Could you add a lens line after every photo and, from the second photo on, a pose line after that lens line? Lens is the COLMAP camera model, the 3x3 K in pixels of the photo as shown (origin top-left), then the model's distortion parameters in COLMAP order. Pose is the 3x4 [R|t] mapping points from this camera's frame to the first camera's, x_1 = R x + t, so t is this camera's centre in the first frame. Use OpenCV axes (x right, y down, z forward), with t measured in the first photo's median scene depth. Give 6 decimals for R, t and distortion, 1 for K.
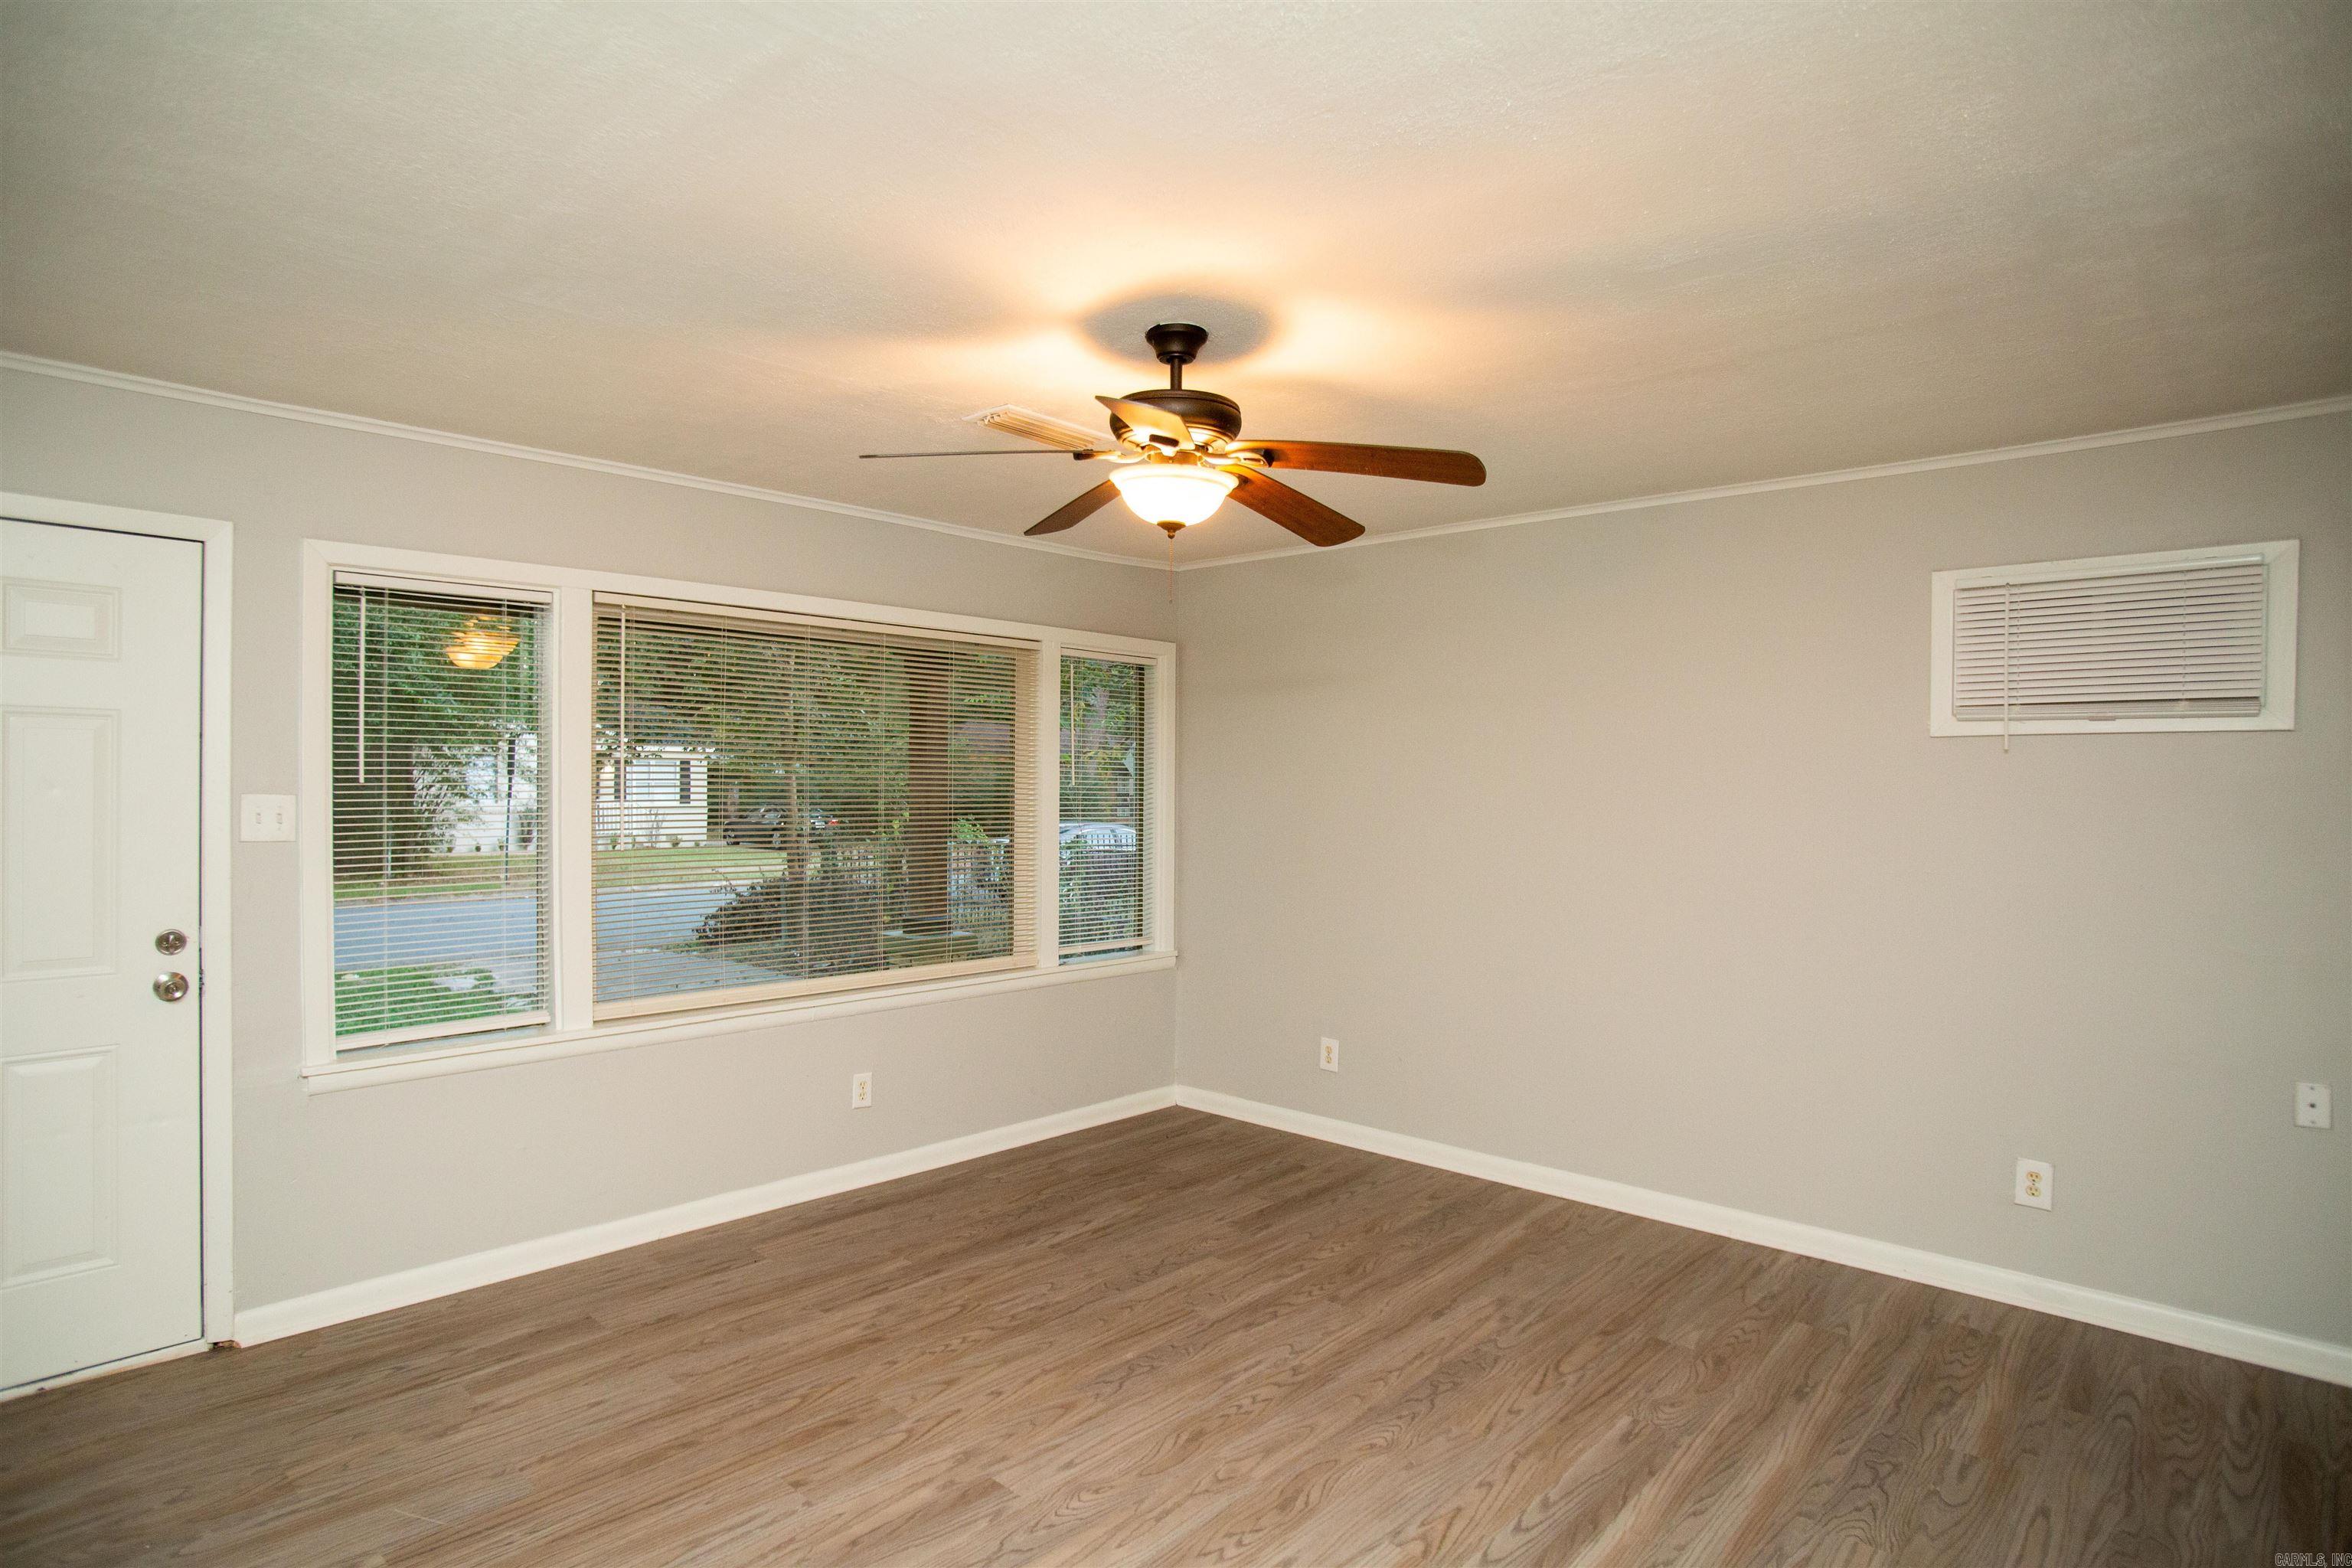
lens RADIAL K [[1244.9, 0, 1176.0], [0, 1244.9, 784.0], [0, 0, 1]] dist [-0.095015, 0.048905]
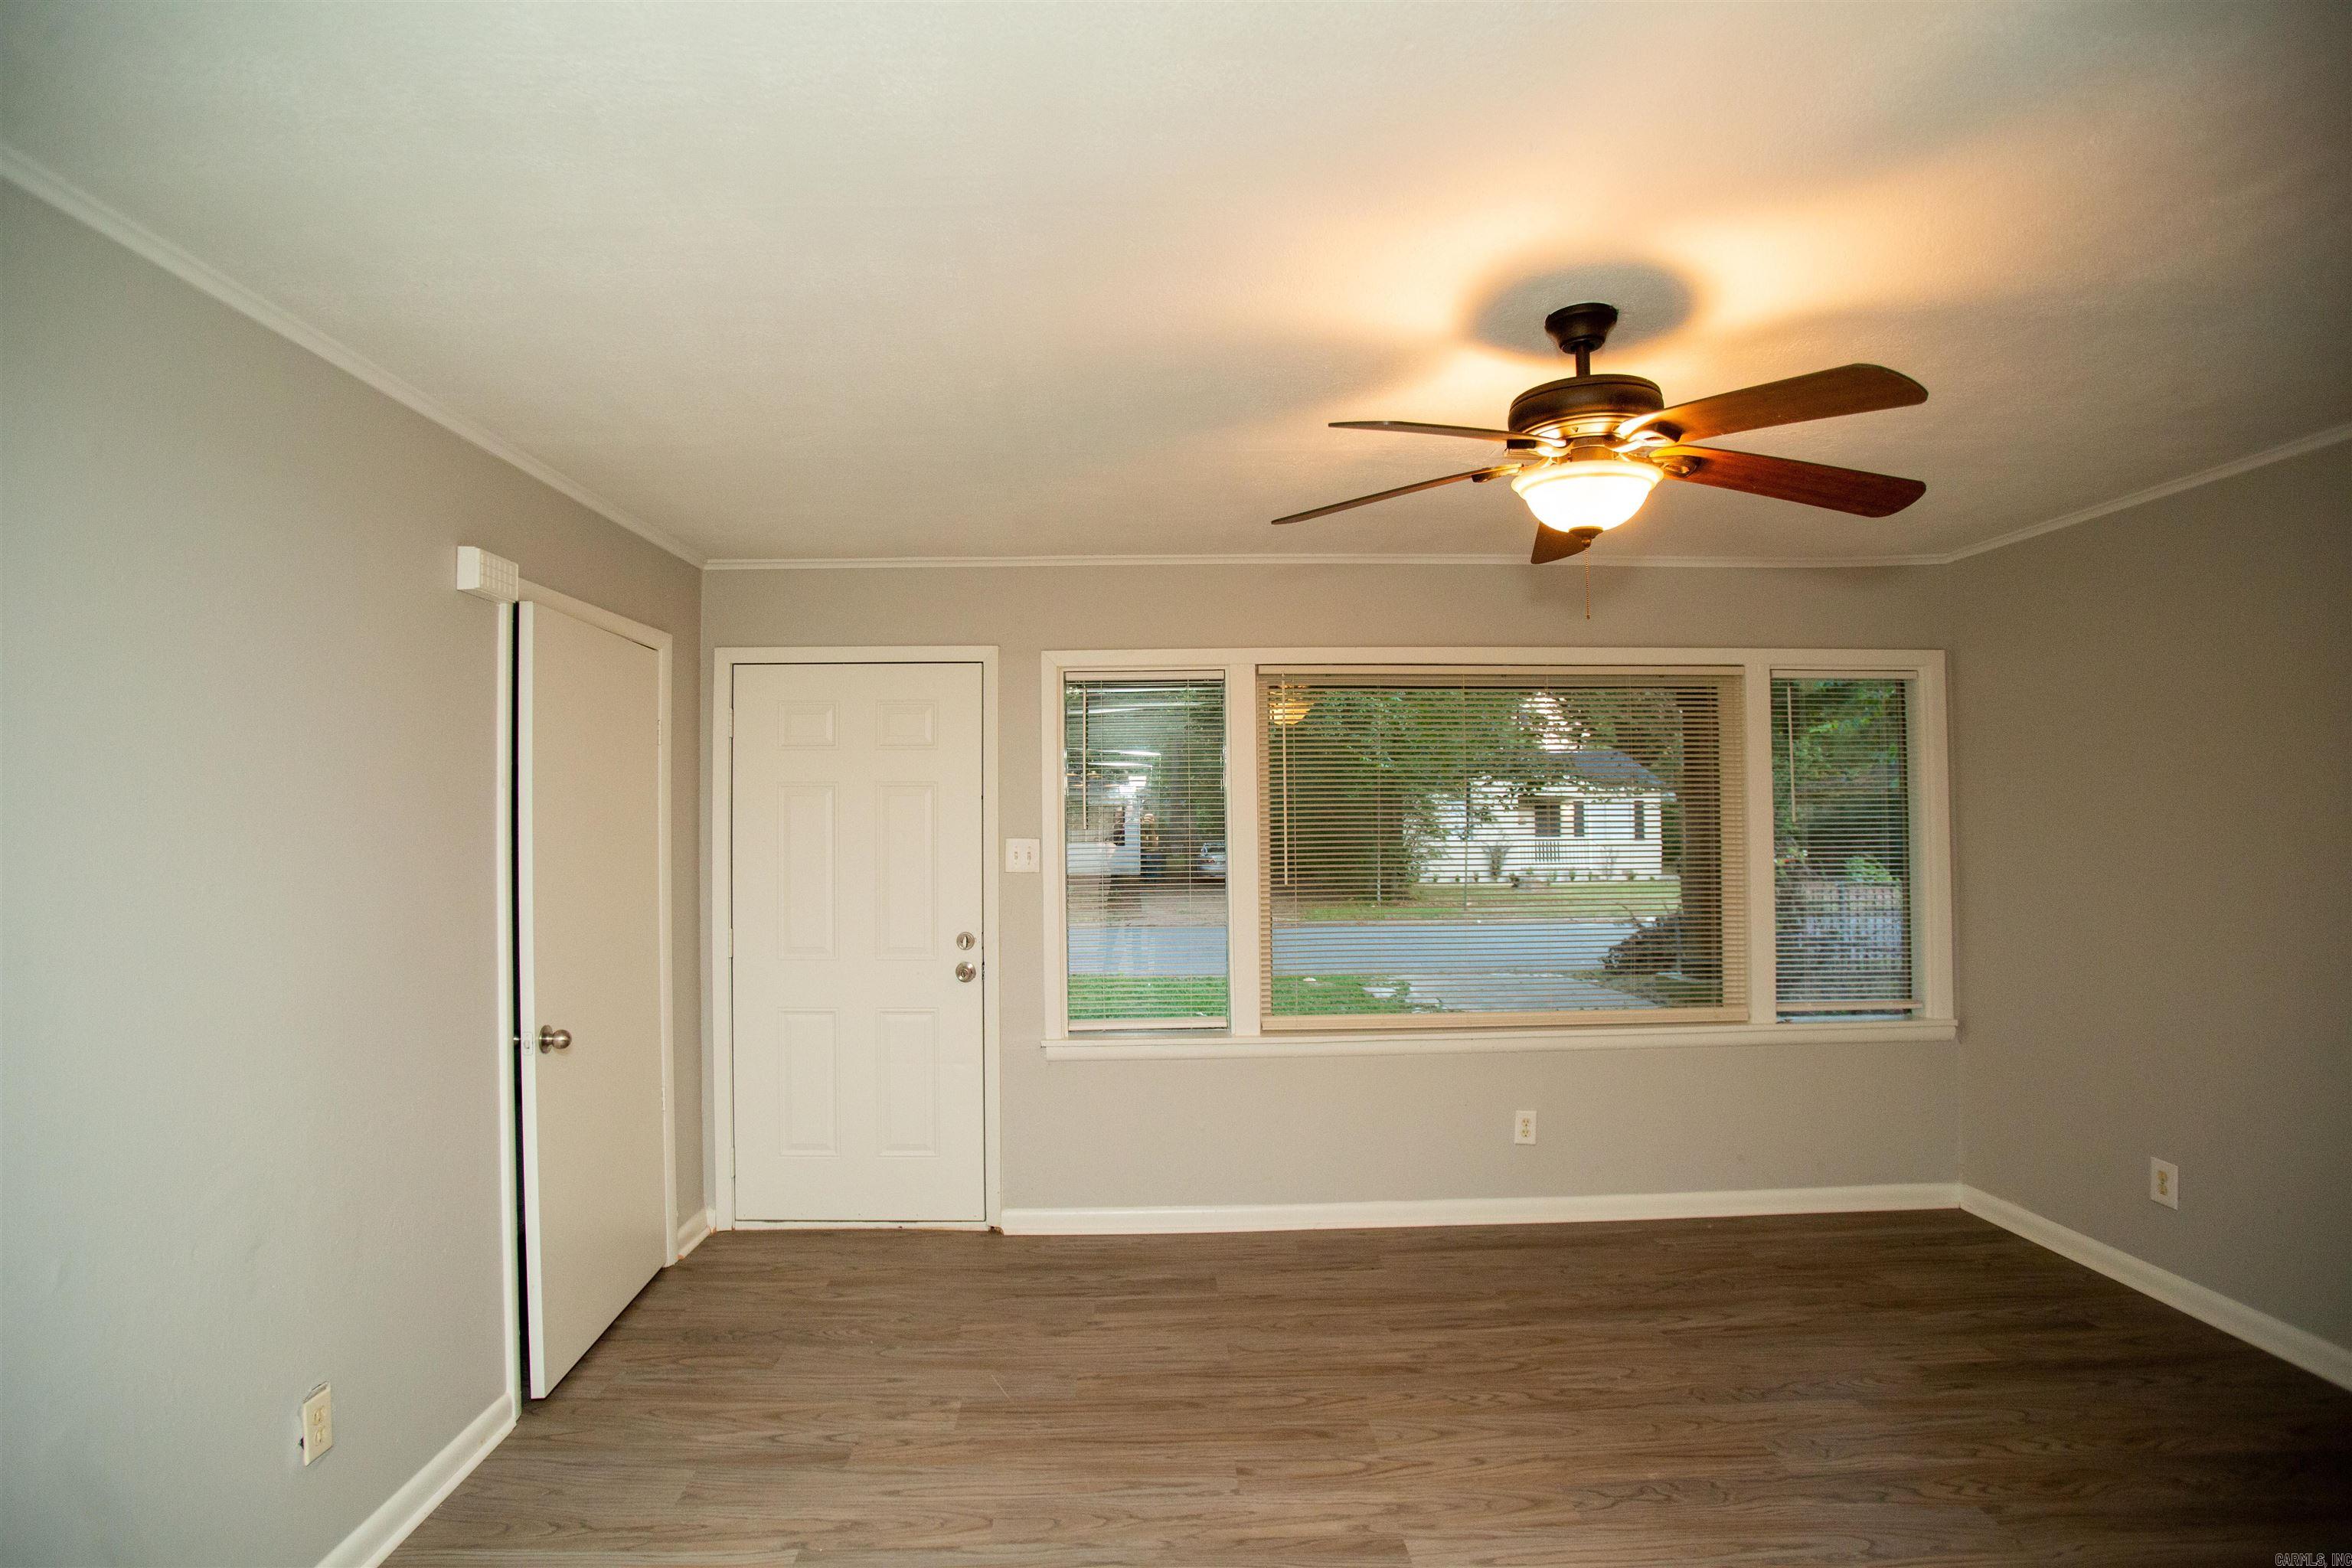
lens RADIAL K [[1153.8, 0, 1162.0], [0, 1153.8, 790.9], [0, 0, 1]] dist [-0.081213, 0.034574]
pose [[0.694340, -0.032333, -0.718920, 0.294933], [0.012896, 0.999389, -0.032493, -0.001105], [0.719531, 0.013290, 0.694333, 0.179284]]
